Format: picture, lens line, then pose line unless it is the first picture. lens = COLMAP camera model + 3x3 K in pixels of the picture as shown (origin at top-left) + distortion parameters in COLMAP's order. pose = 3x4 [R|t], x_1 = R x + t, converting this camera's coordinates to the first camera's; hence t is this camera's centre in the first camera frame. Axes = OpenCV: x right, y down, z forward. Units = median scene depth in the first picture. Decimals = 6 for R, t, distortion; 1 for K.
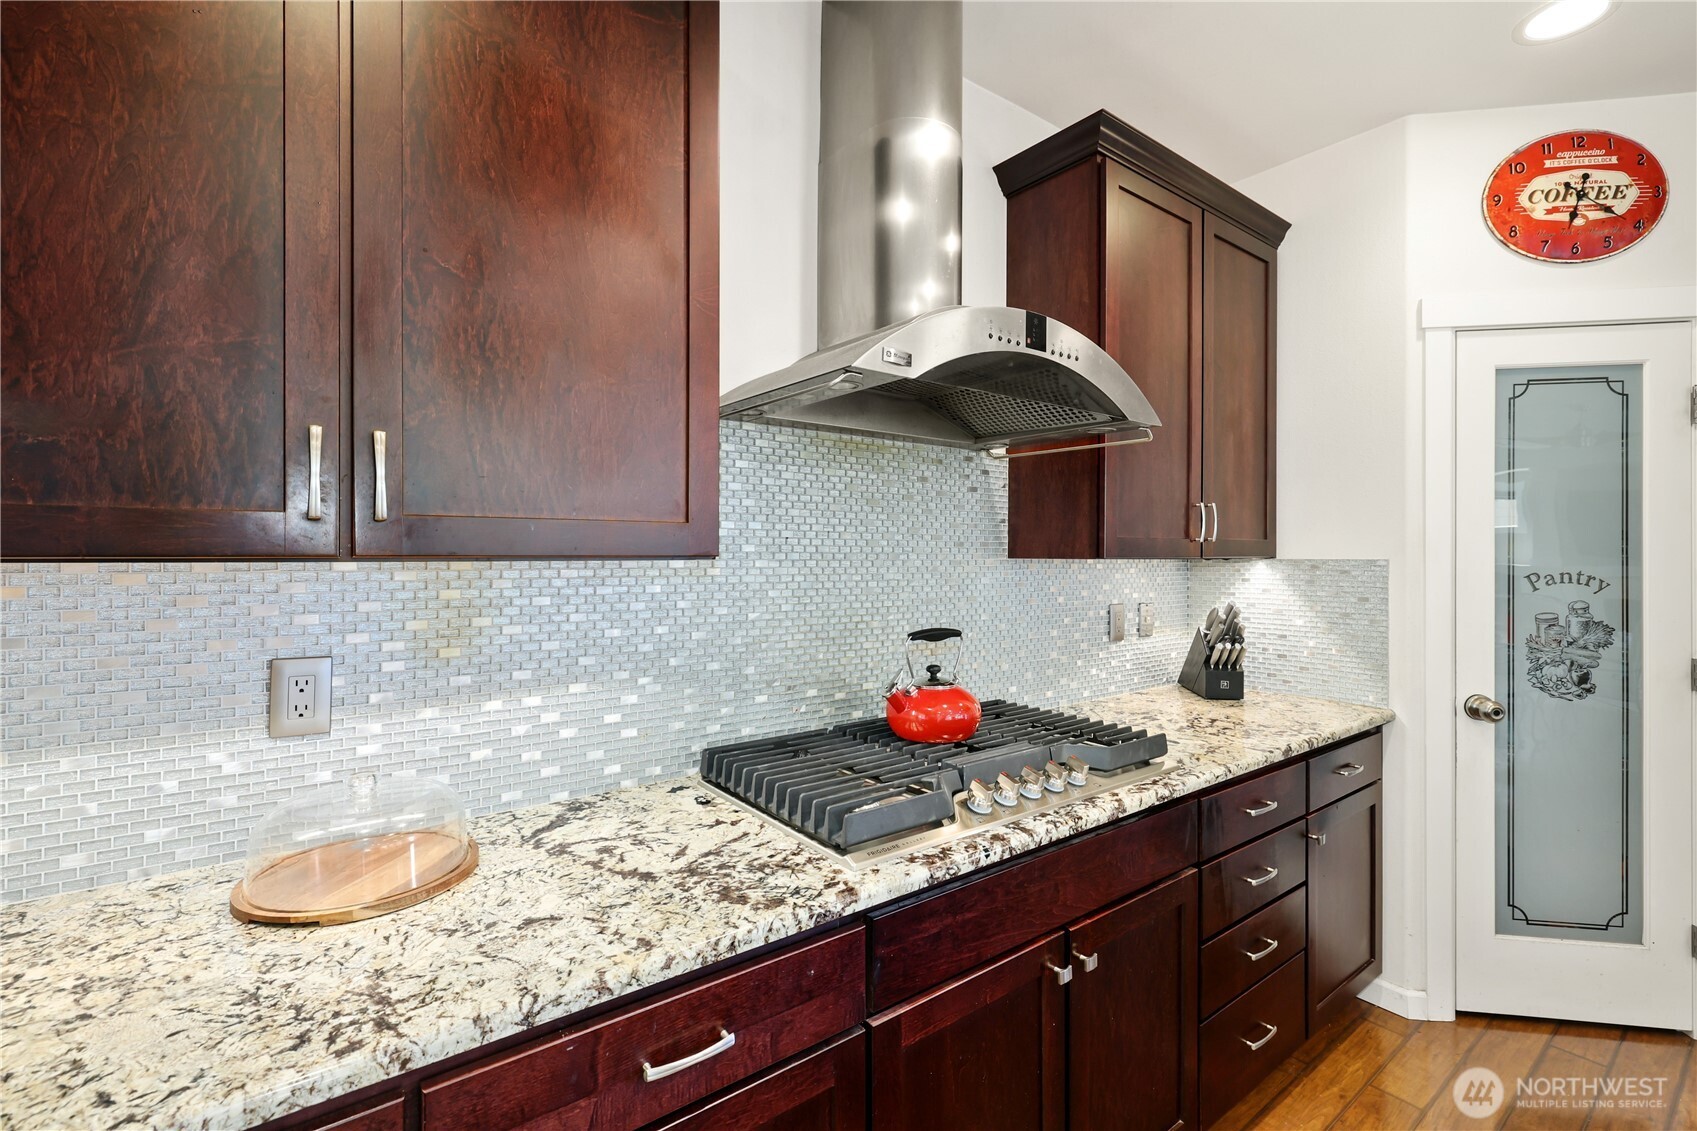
lens RADIAL K [[744.3, 0, 847.0], [0, 744.3, 559.4], [0, 0, 1]] dist [0.004176, -0.000140]
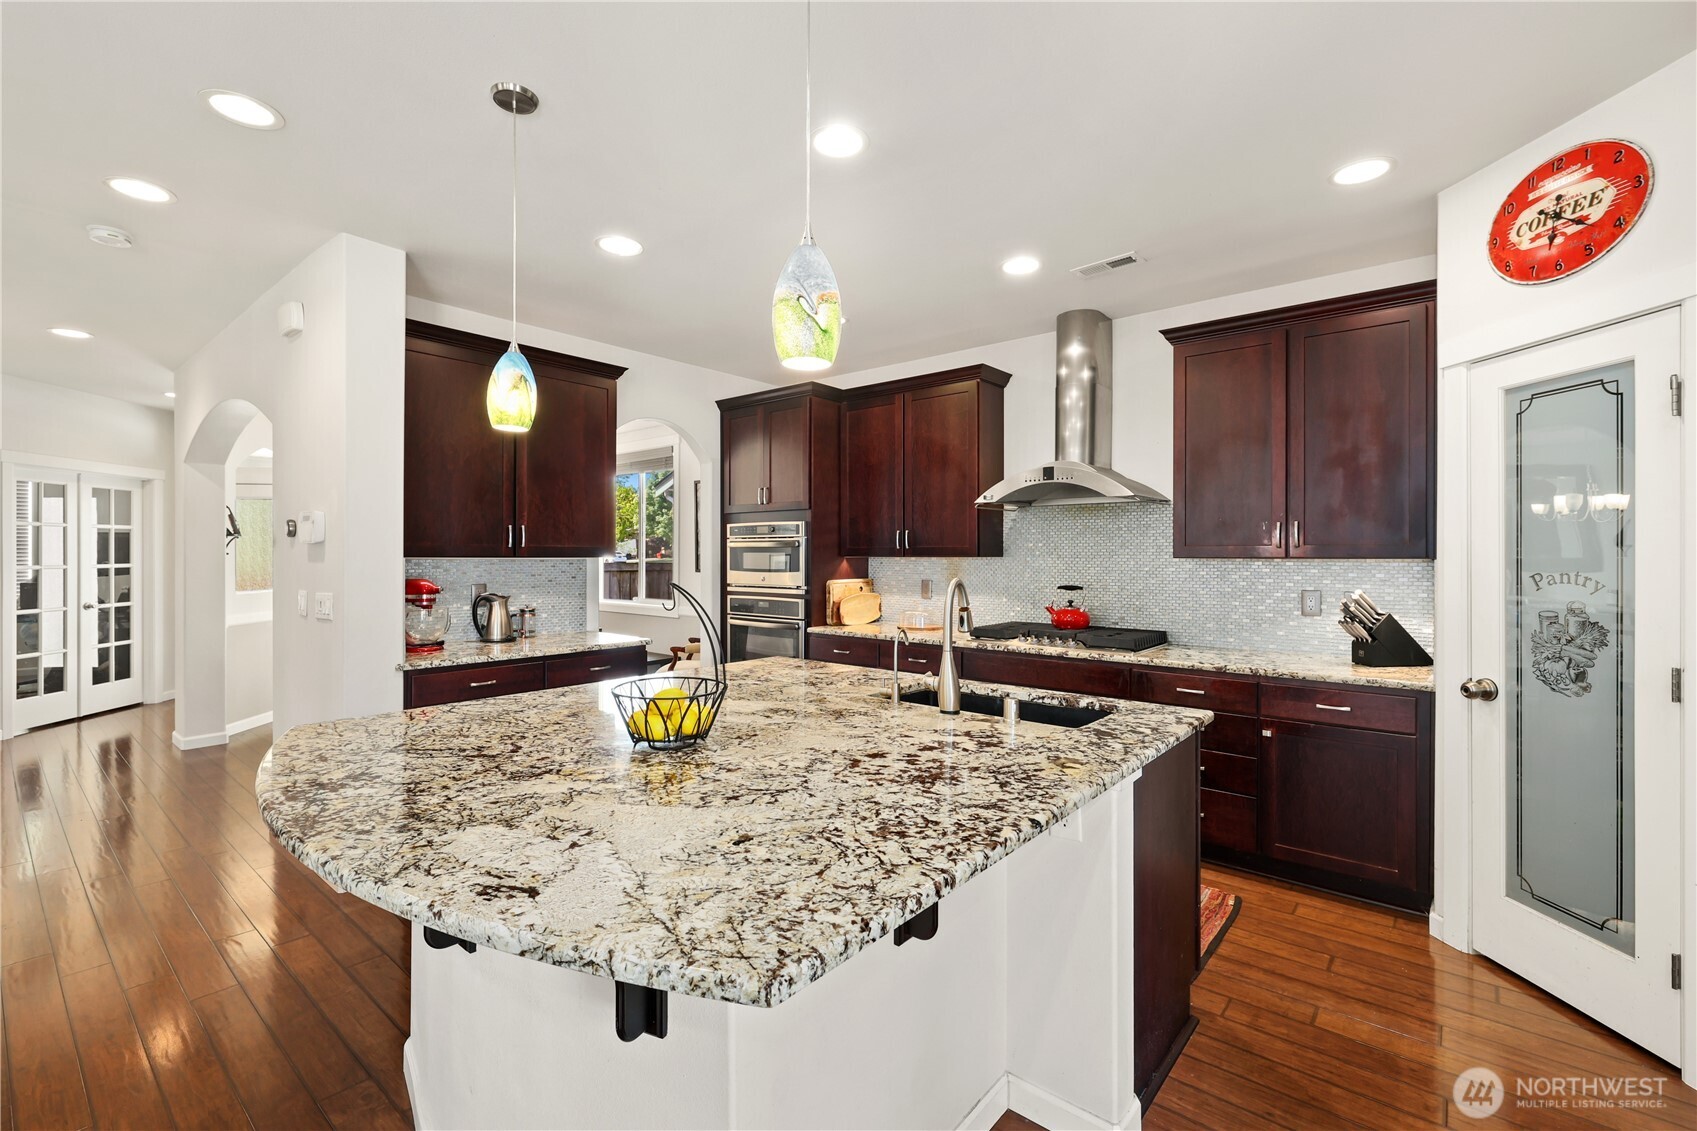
lens RADIAL K [[744.3, 0, 849.5], [0, 744.3, 558.2], [0, 0, 1]] dist [0.004176, -0.000140]
pose [[0.221852, 0.004504, -0.975070, 1.773500], [-0.001707, 0.999990, 0.004231, -0.005872], [0.975079, 0.000726, 0.221857, -0.207226]]
